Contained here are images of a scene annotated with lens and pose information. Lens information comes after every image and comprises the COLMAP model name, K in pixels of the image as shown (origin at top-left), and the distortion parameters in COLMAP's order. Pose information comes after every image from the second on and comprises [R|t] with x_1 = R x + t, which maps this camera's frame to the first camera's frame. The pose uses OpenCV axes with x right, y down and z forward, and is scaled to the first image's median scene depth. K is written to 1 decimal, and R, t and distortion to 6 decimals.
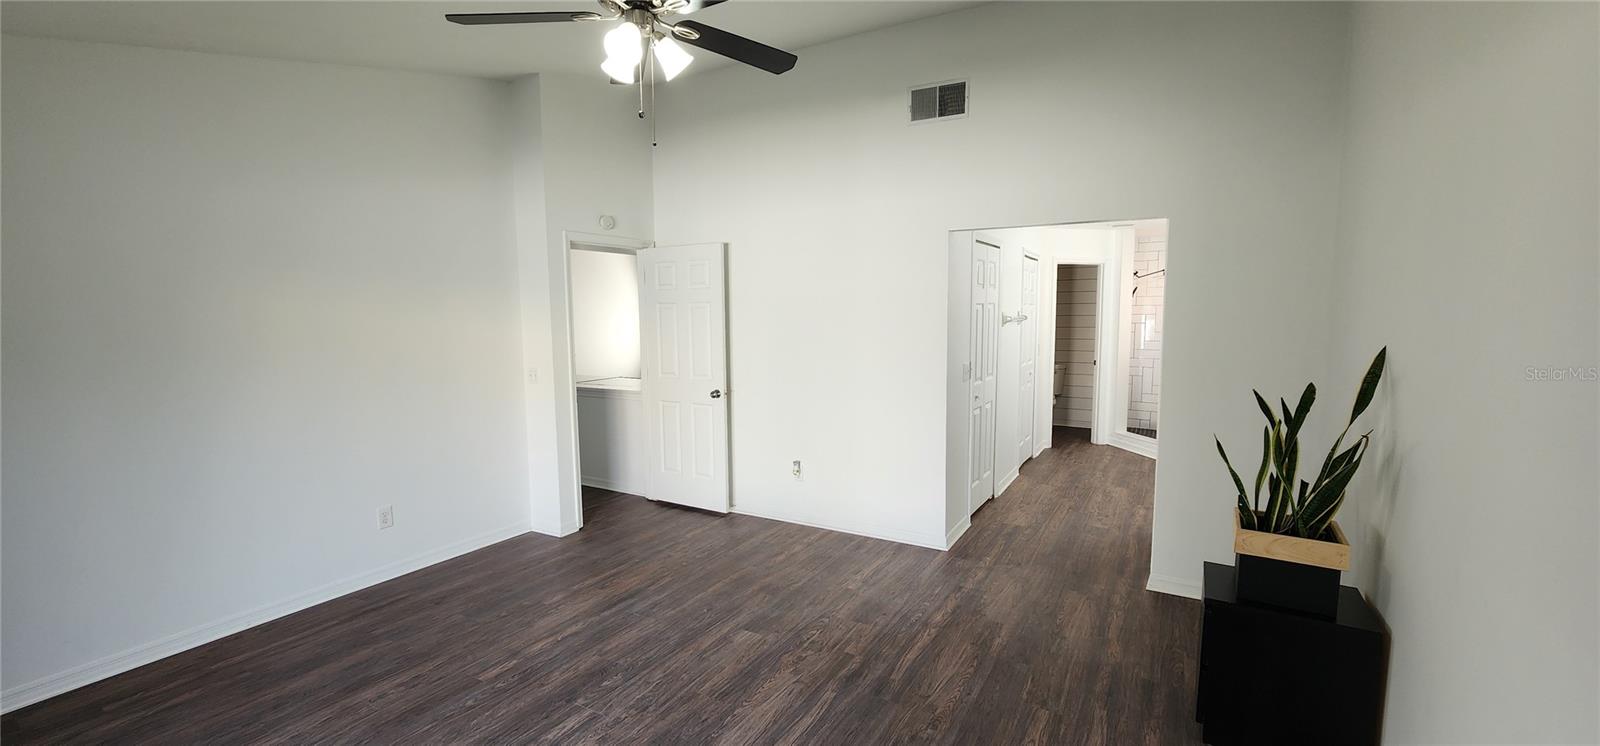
lens RADIAL K [[657.8, 0, 800.0], [0, 657.8, 373.0], [0, 0, 1]] dist [0.001504, 0.000319]
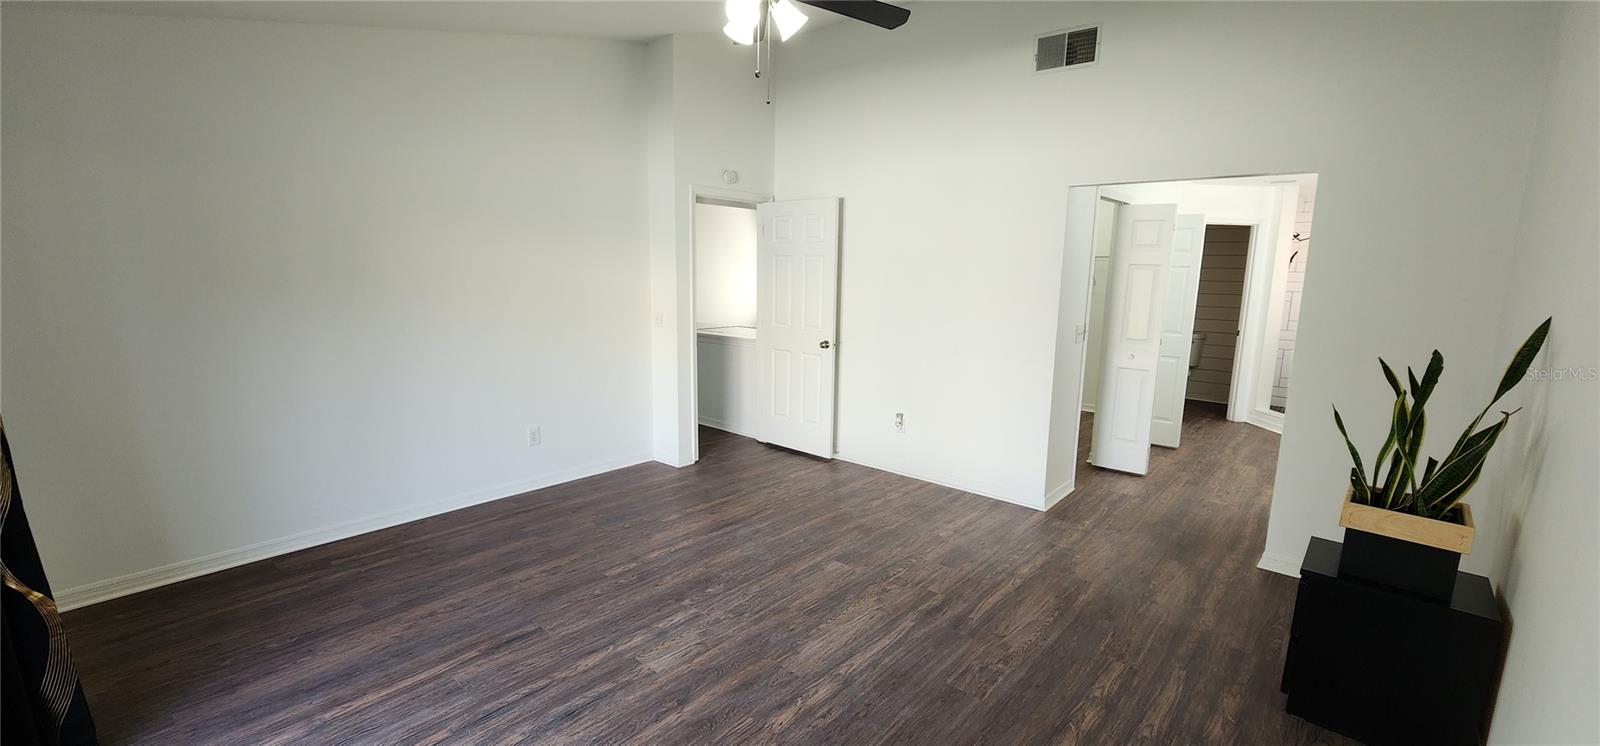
lens RADIAL K [[664.3, 0, 800.0], [0, 664.3, 373.0], [0, 0, 1]] dist [-0.000004, 0.000133]
pose [[0.982336, 0.054165, -0.179113, 0.037379], [-0.043373, 0.997030, 0.063636, 0.017749], [0.182027, -0.054744, 0.981768, -0.063759]]
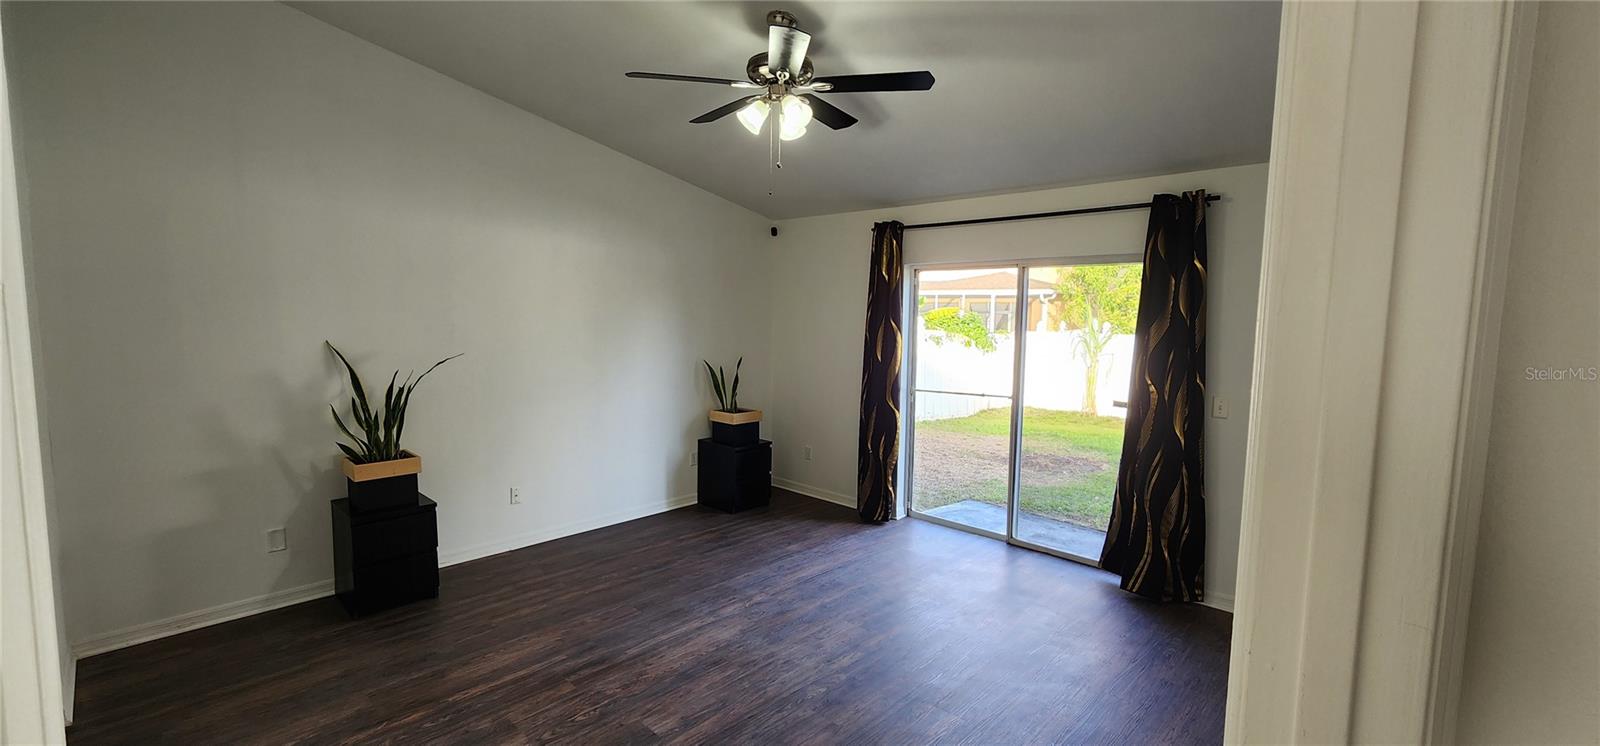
lens RADIAL K [[657.8, 0, 800.0], [0, 657.8, 373.0], [0, 0, 1]] dist [0.001504, 0.000319]
pose [[-0.970922, -0.033919, 0.236979, -0.432395], [0.012504, 0.981375, 0.191693, -0.180973], [-0.239068, 0.189082, -0.952415, 1.677005]]
